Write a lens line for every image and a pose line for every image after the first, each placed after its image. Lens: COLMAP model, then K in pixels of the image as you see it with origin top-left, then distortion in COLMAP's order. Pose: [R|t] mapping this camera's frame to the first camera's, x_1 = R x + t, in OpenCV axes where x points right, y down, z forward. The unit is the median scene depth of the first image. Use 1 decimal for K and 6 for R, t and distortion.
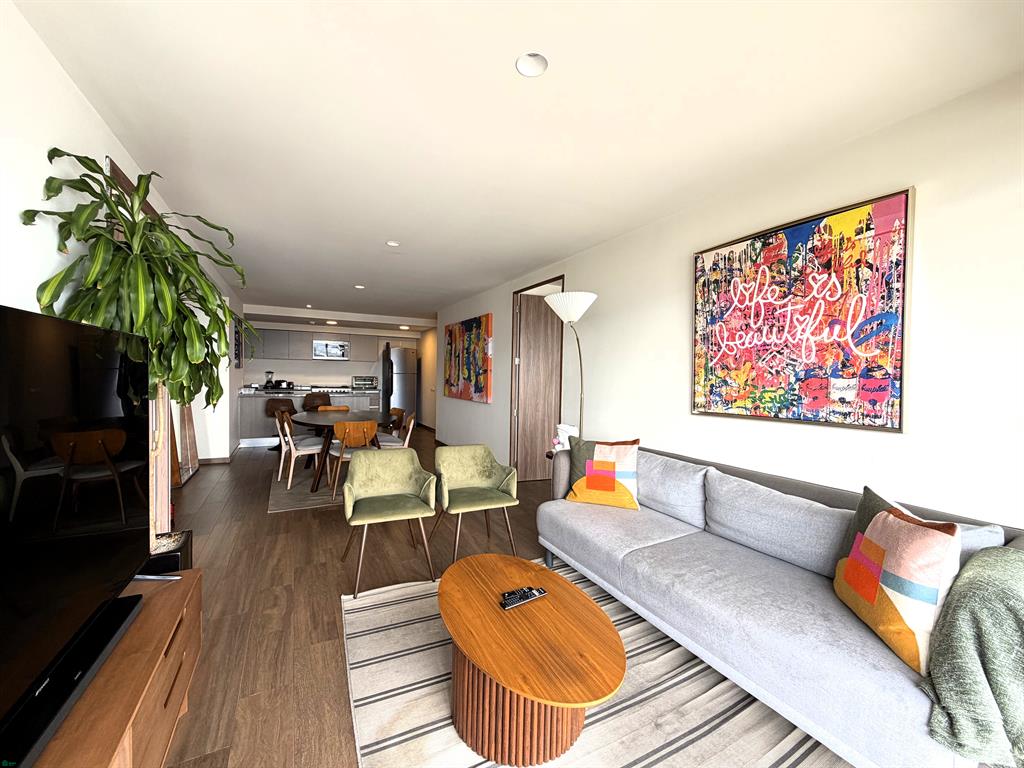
lens RADIAL K [[409.7, 0, 512.1], [0, 409.7, 384.8], [0, 0, 1]] dist [0.000035, -0.000016]
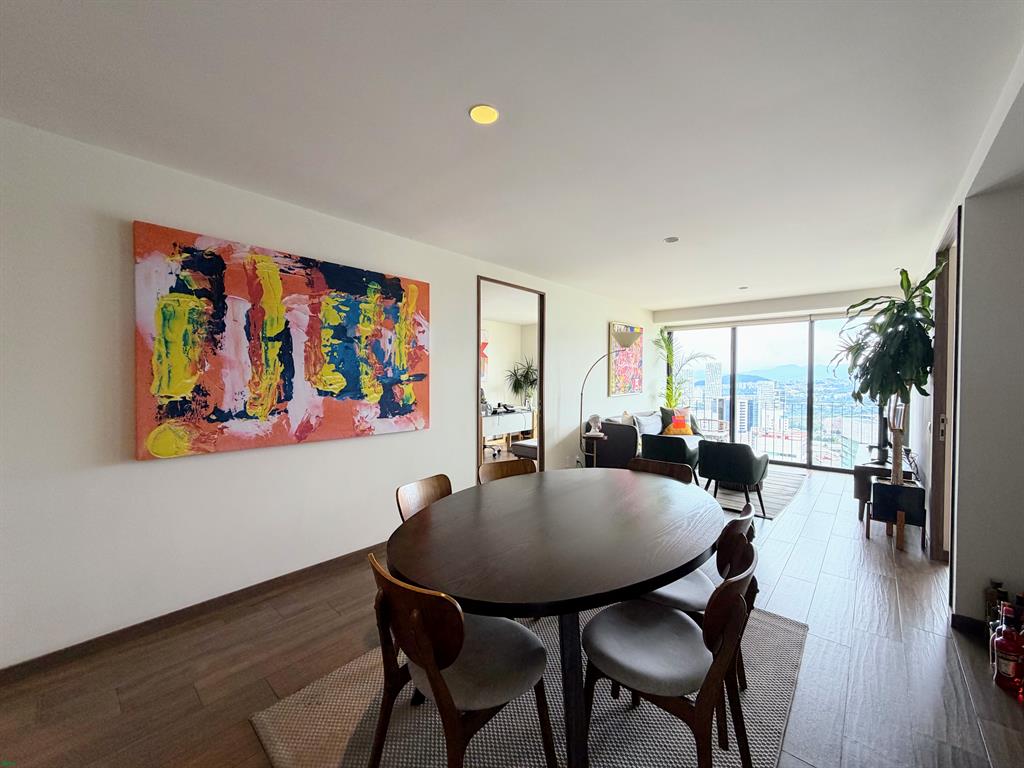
lens RADIAL K [[409.7, 0, 512.8], [0, 409.7, 386.1], [0, 0, 1]] dist [0.000035, -0.000016]
pose [[-0.354605, -0.036051, 0.934321, -0.559449], [0.018827, 0.998779, 0.045683, -0.036606], [-0.934827, 0.033790, -0.353493, 0.899017]]
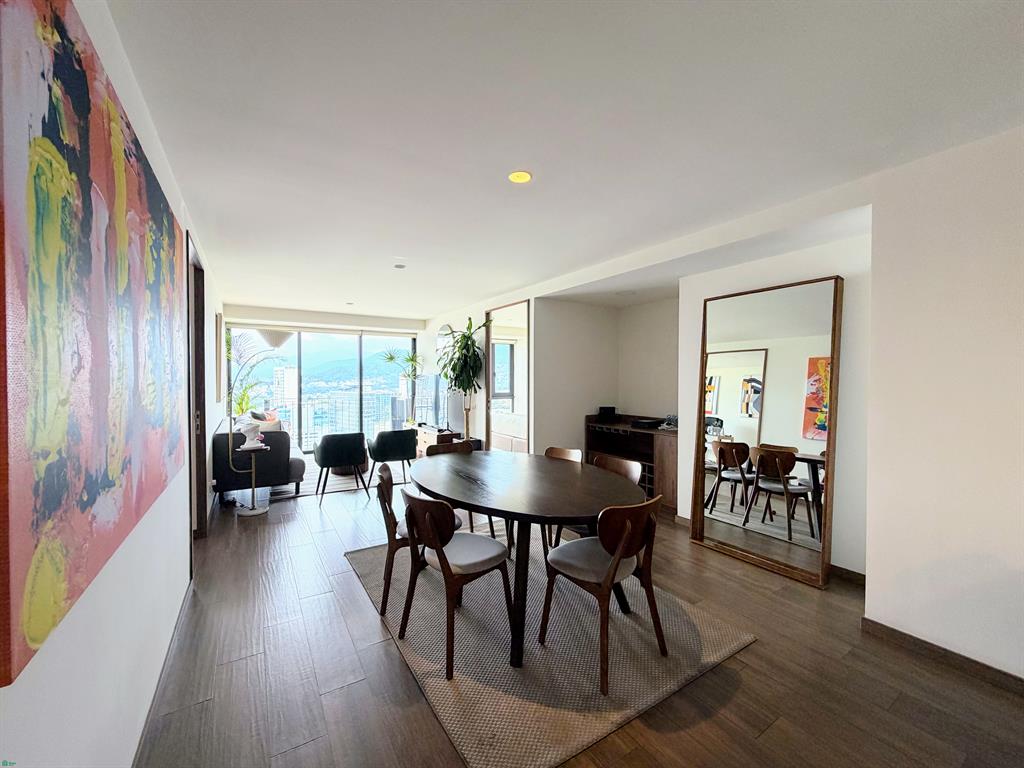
lens RADIAL K [[409.7, 0, 512.4], [0, 409.7, 387.3], [0, 0, 1]] dist [0.000035, -0.000016]
pose [[-0.996172, -0.023741, -0.084125, -0.275790], [-0.027570, 0.998622, 0.044649, -0.042988], [0.082949, 0.046797, -0.995454, 1.152360]]
